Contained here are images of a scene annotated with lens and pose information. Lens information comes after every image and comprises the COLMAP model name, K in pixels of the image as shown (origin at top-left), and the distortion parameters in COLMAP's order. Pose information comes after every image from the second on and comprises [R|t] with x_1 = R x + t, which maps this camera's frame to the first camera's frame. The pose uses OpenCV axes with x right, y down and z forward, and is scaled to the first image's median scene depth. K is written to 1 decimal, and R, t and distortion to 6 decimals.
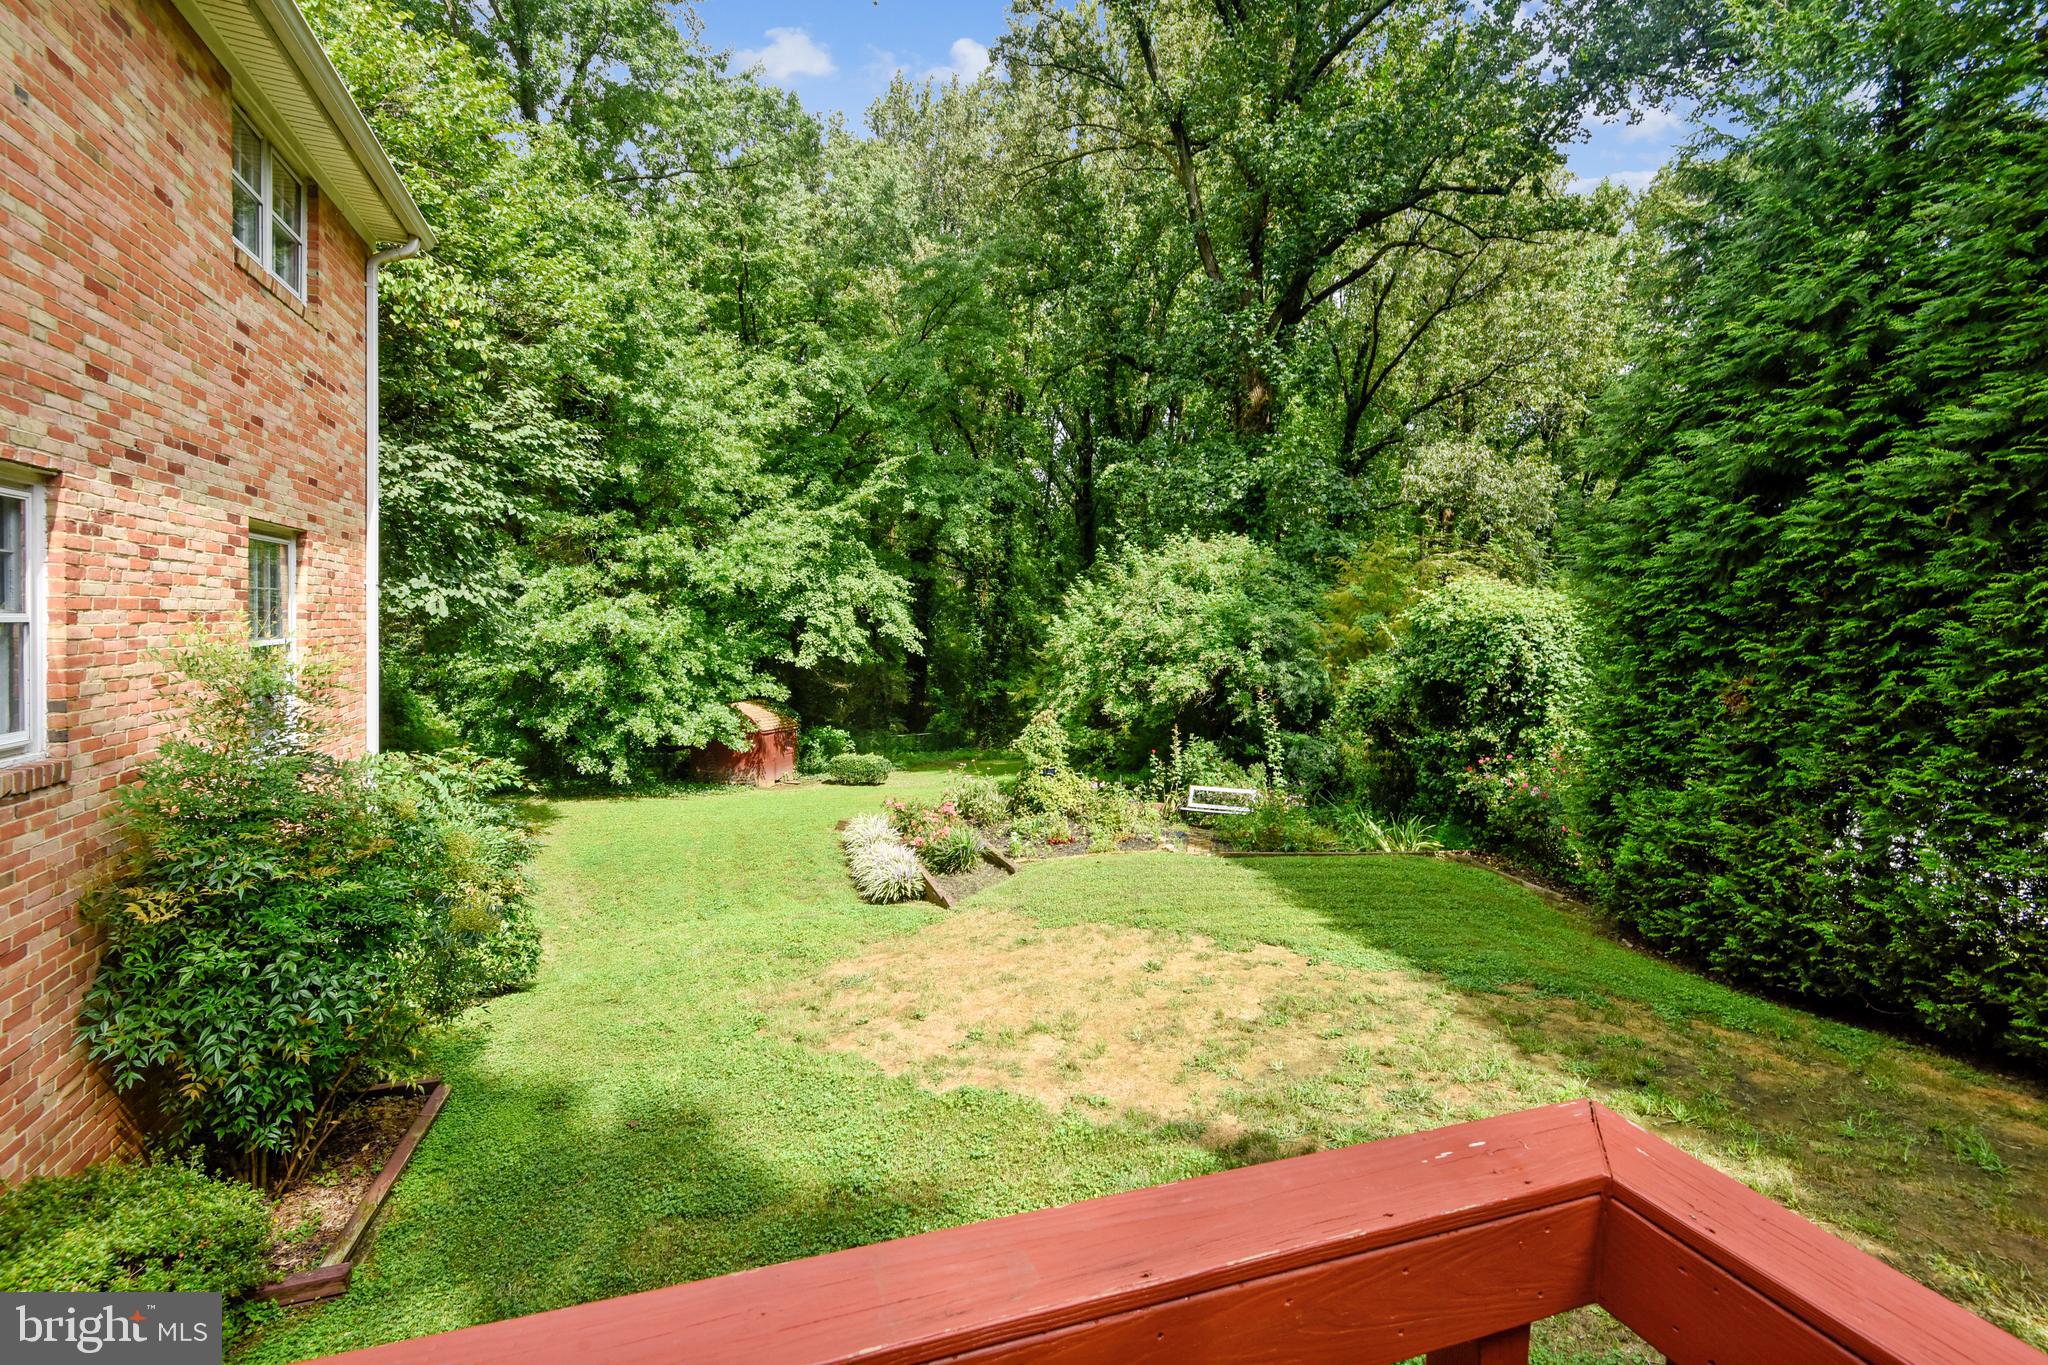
lens RADIAL K [[945.9, 0, 1026.5], [0, 945.9, 658.6], [0, 0, 1]] dist [0.034215, -0.025393]
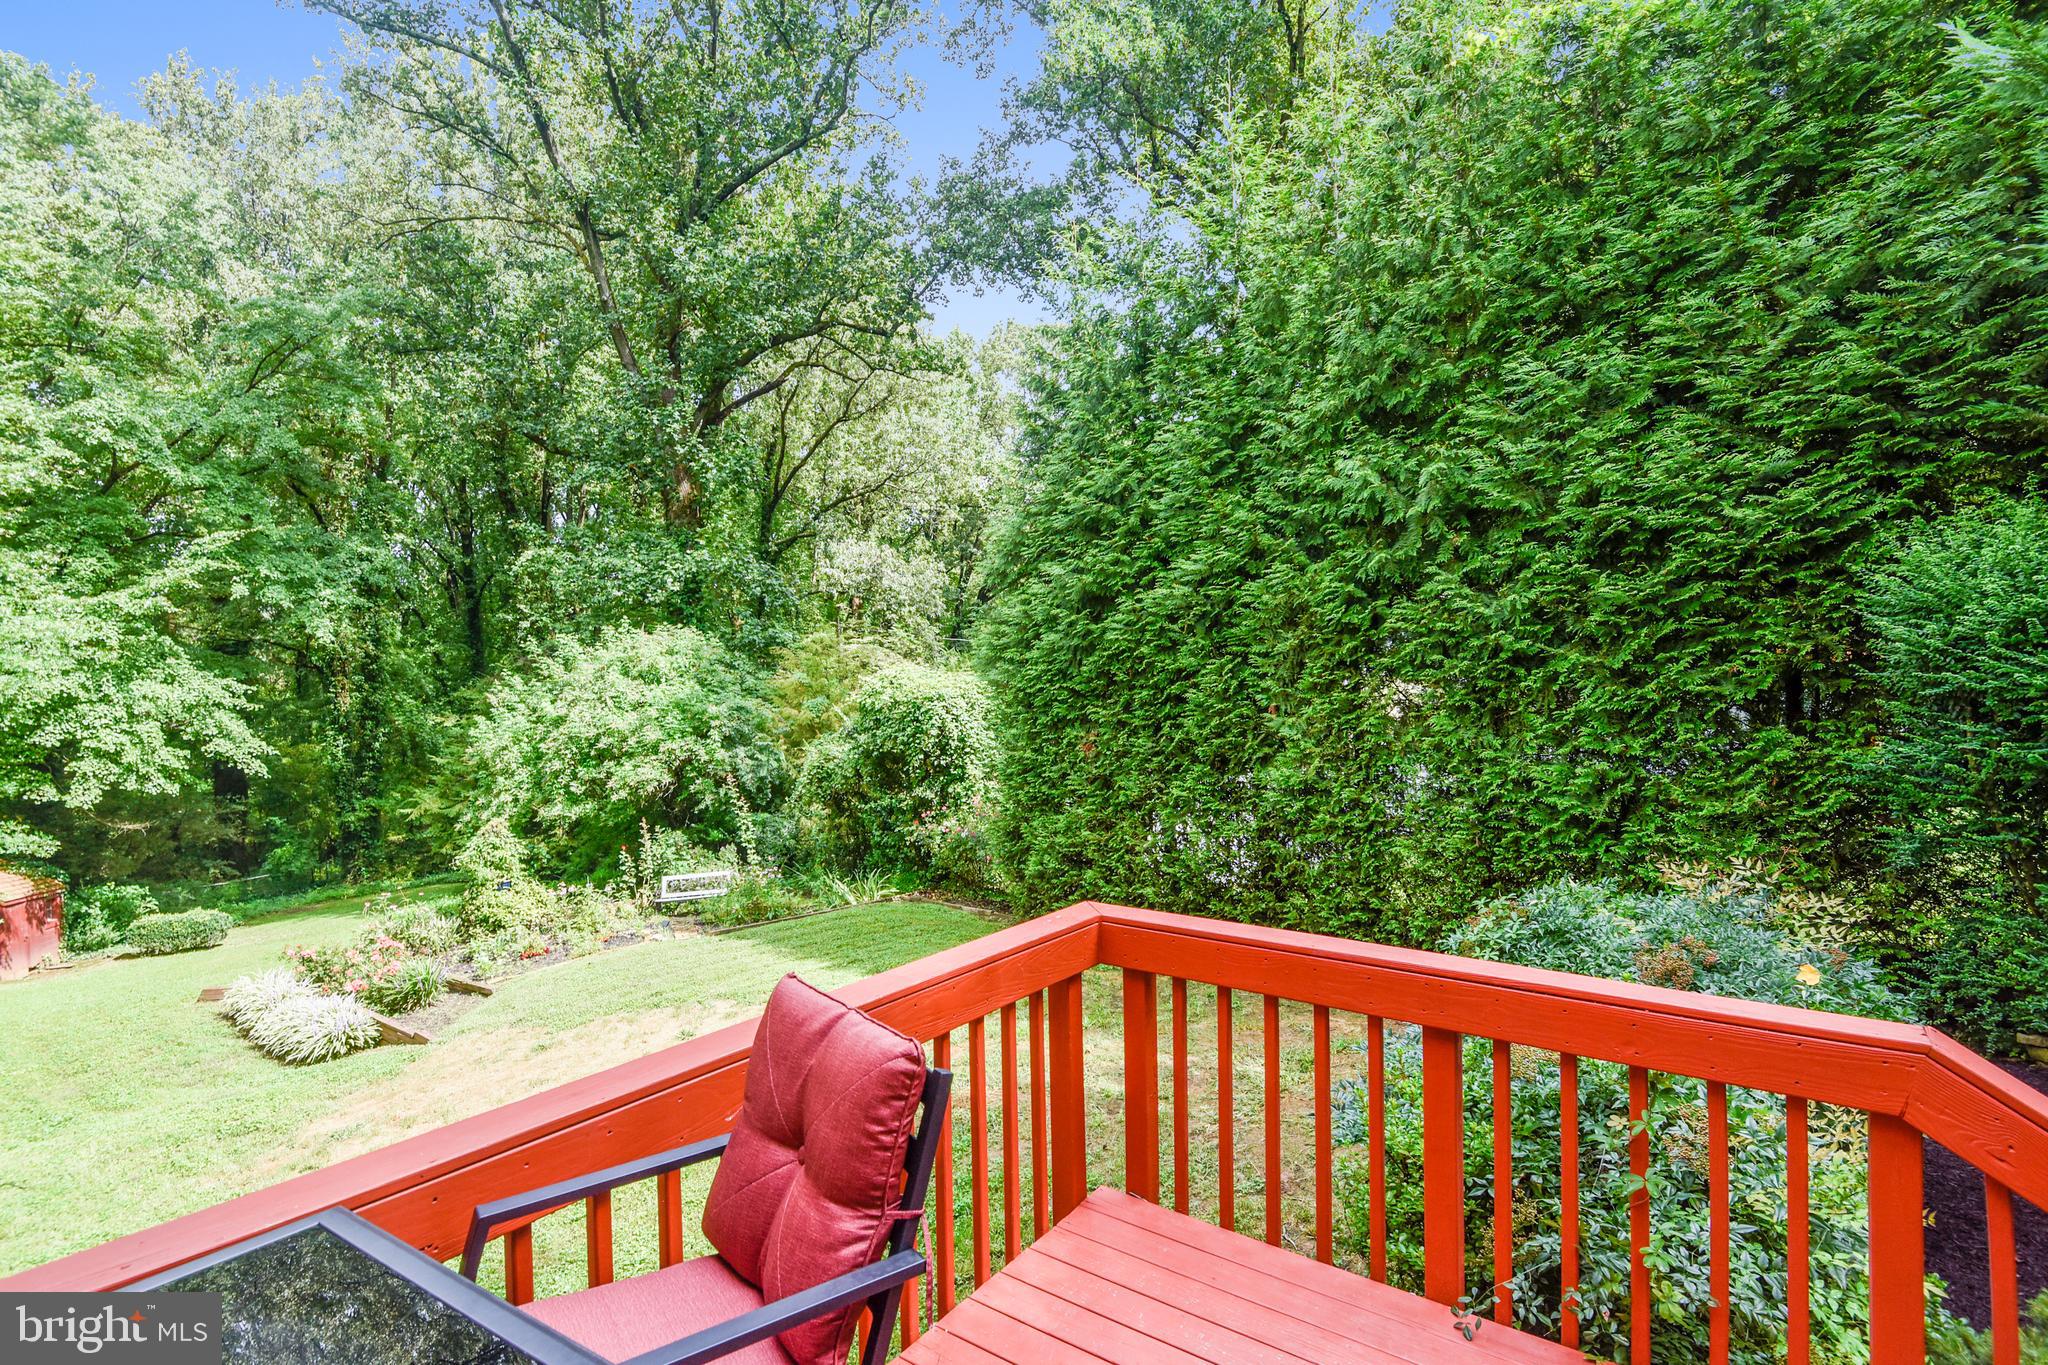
lens RADIAL K [[950.1, 0, 997.5], [0, 950.1, 691.6], [0, 0, 1]] dist [0.036838, -0.025043]
pose [[0.845699, -0.047698, 0.531524, -0.050144], [0.076762, 0.996513, -0.032710, -0.001705], [-0.528110, 0.068464, 0.846411, -0.056355]]
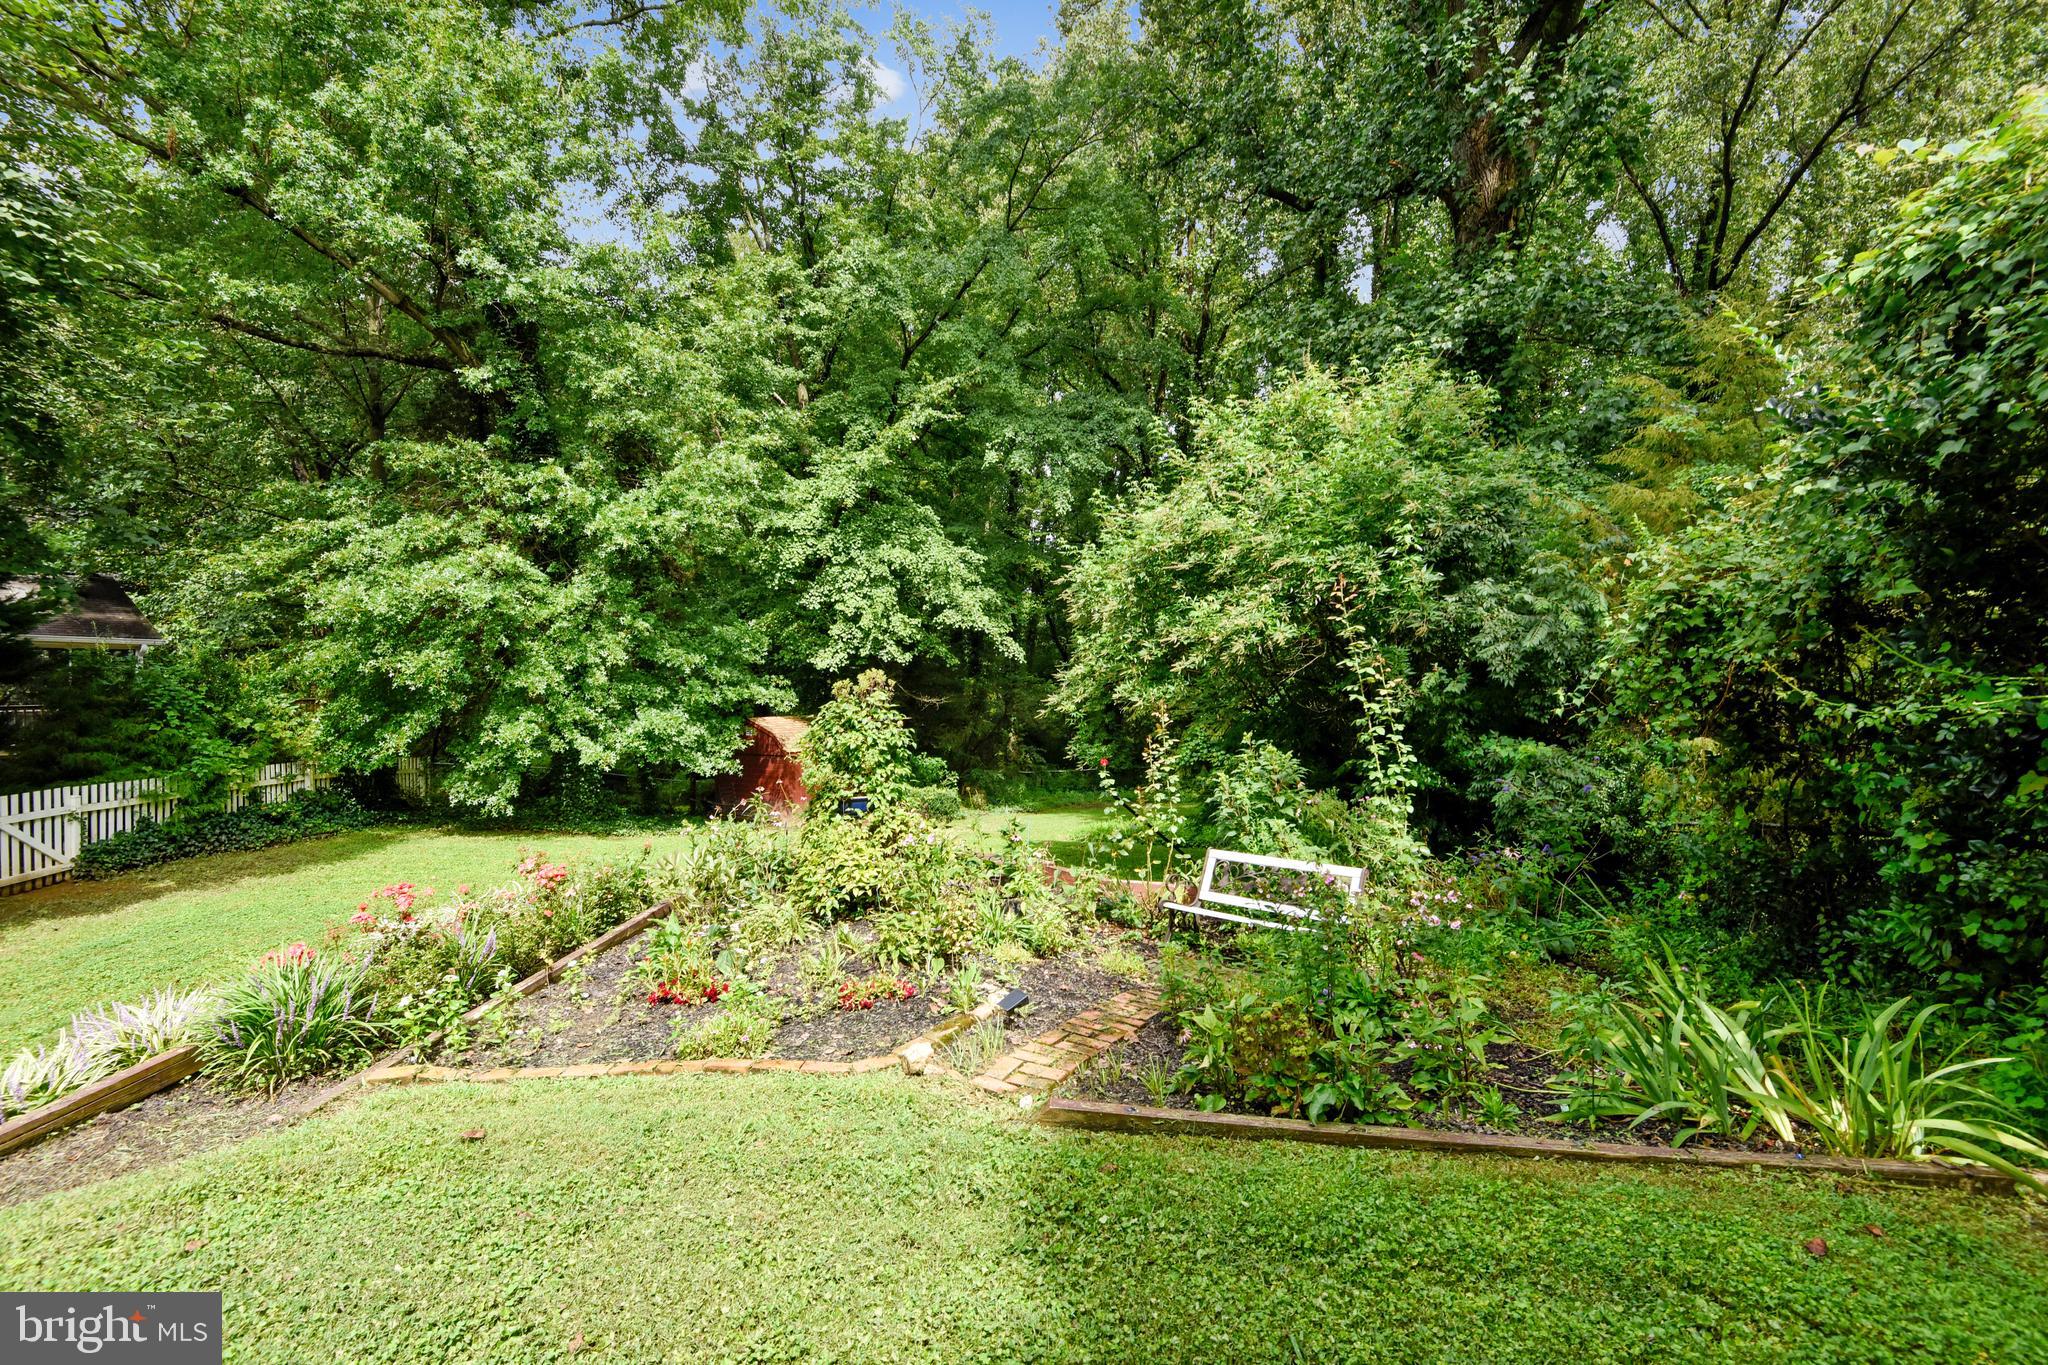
lens RADIAL K [[1092.3, 0, 908.7], [0, 1092.3, 680.1], [0, 0, 1]] dist [-0.000692, -0.000210]
pose [[0.956275, -0.010360, -0.292287, 0.165302], [0.008573, 0.999936, -0.007395, 0.054230], [0.292344, 0.004566, 0.956302, 0.442292]]
